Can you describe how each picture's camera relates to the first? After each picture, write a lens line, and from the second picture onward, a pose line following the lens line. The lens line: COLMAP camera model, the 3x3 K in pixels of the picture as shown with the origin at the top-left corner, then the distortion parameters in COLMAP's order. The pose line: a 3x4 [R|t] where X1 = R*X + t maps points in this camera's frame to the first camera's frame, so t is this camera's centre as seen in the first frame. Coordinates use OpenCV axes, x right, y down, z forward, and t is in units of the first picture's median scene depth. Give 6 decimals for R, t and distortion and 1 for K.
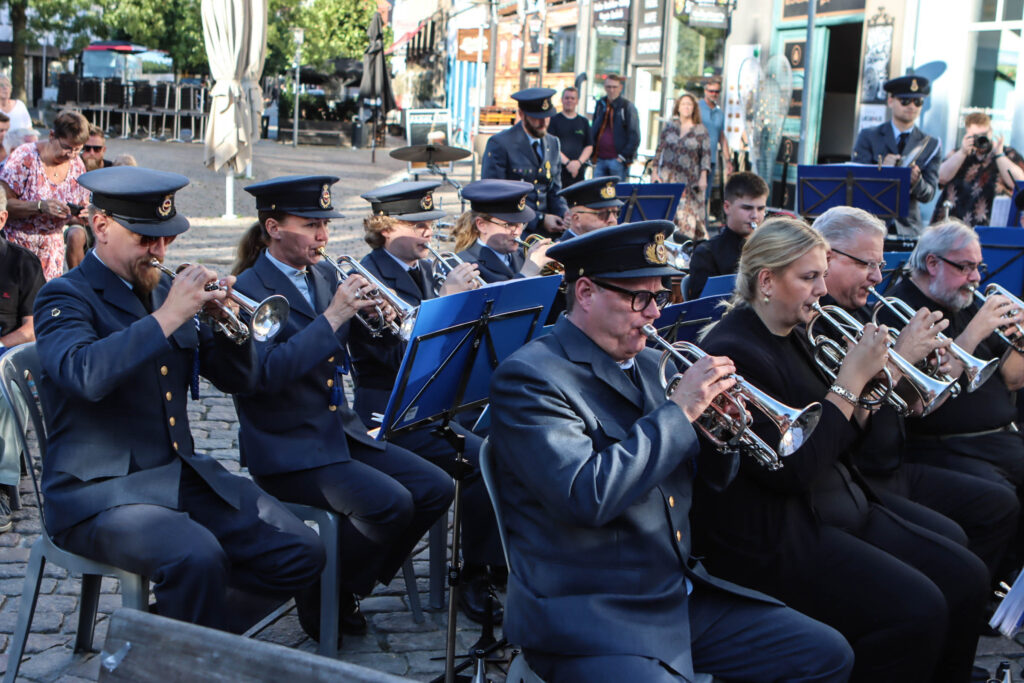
lens RADIAL K [[1319.9, 0, 512.0], [0, 1319.9, 341.5], [0, 0, 1]] dist [-0.093616, 0.043626]
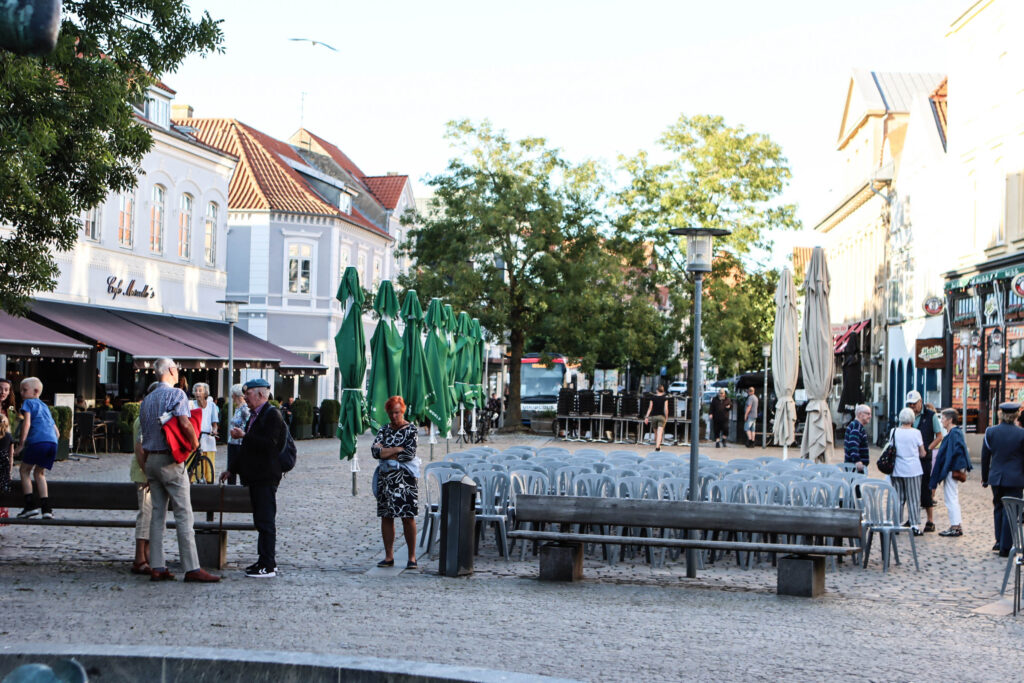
lens RADIAL K [[1563.8, 0, 512.0], [0, 1563.8, 341.5], [0, 0, 1]] dist [-0.068901, 0.097547]
pose [[0.971271, -0.036914, -0.235097, -0.075384], [-0.014487, 0.976892, -0.213240, 0.060438], [0.237537, 0.210520, 0.948292, -0.400824]]
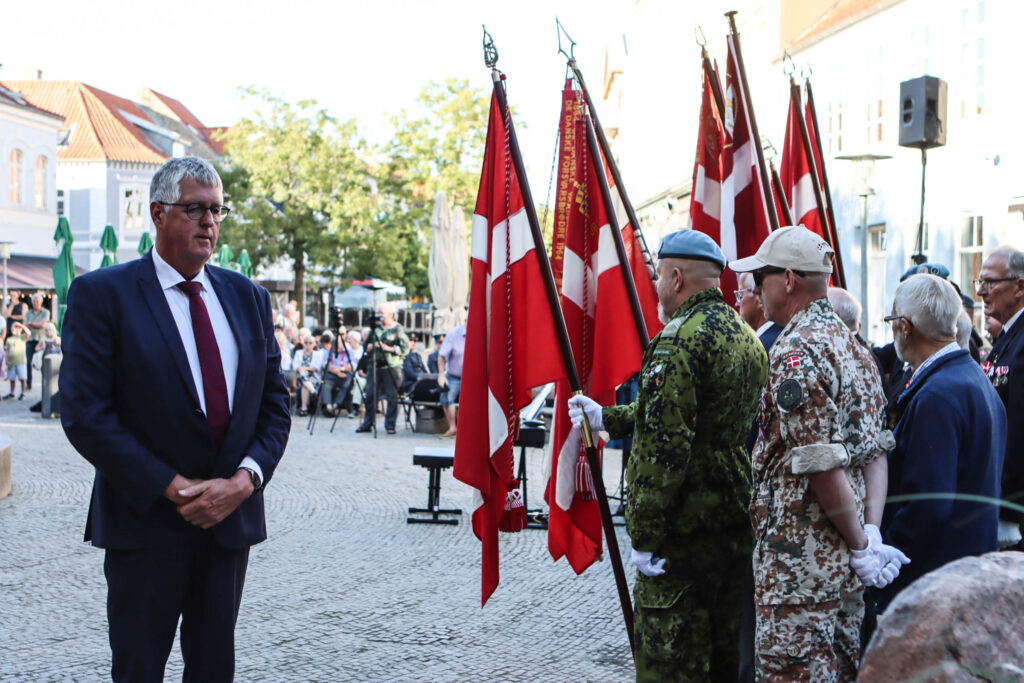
lens RADIAL K [[1464.8, 0, 513.8], [0, 1464.8, 323.8], [0, 0, 1]] dist [-0.081987, 0.105961]
pose [[0.984052, -0.048493, -0.171144, 0.138963], [0.017941, 0.984274, -0.175735, 0.112213], [0.176975, 0.169862, 0.969447, -0.587834]]
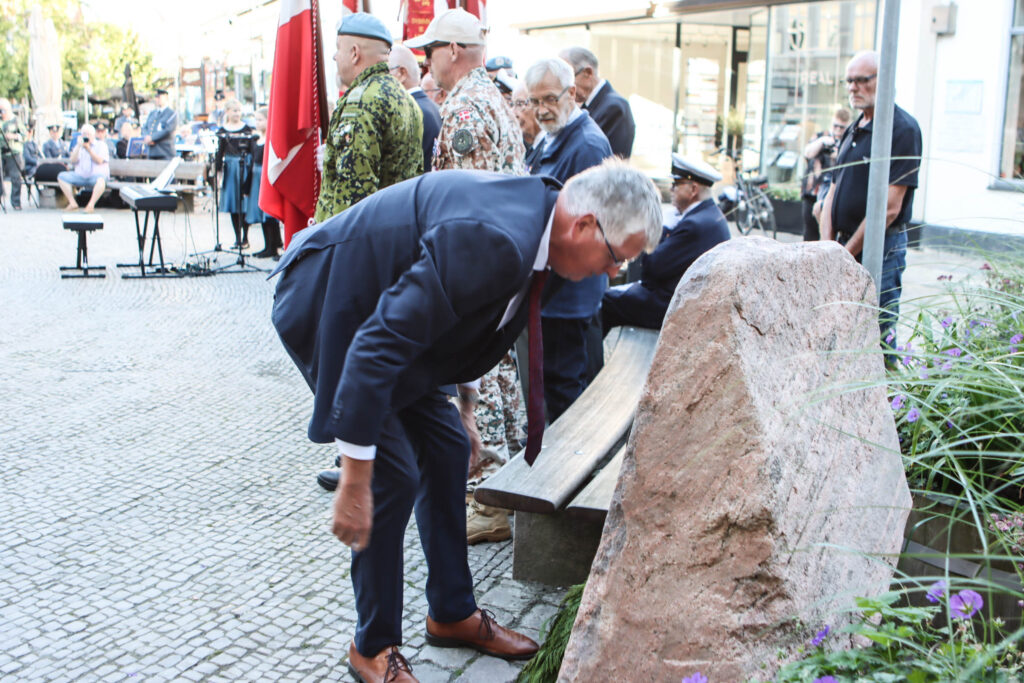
lens RADIAL K [[1131.1, 0, 515.3], [0, 1131.1, 339.6], [0, 0, 1]] dist [-0.124460, 0.120212]
pose [[0.981460, -0.079788, 0.174270, 0.122690], [0.075291, 0.996639, 0.032272, 0.114154], [-0.176259, -0.018553, 0.984169, -0.582180]]
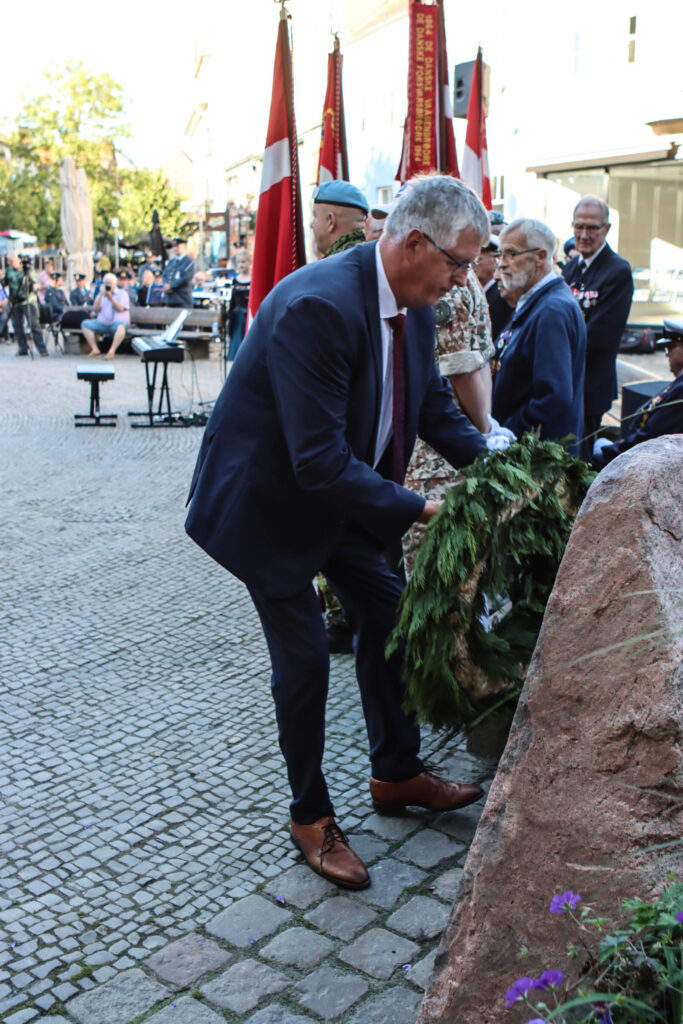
lens RADIAL K [[1133.1, 0, 342.6], [0, 1133.1, 518.2], [0, 0, 1]] dist [-0.124615, 0.126103]
pose [[0.998264, -0.058830, 0.002984, 0.129163], [0.058592, 0.996887, 0.052757, 0.111426], [-0.006079, -0.052491, 0.998603, -0.583358]]
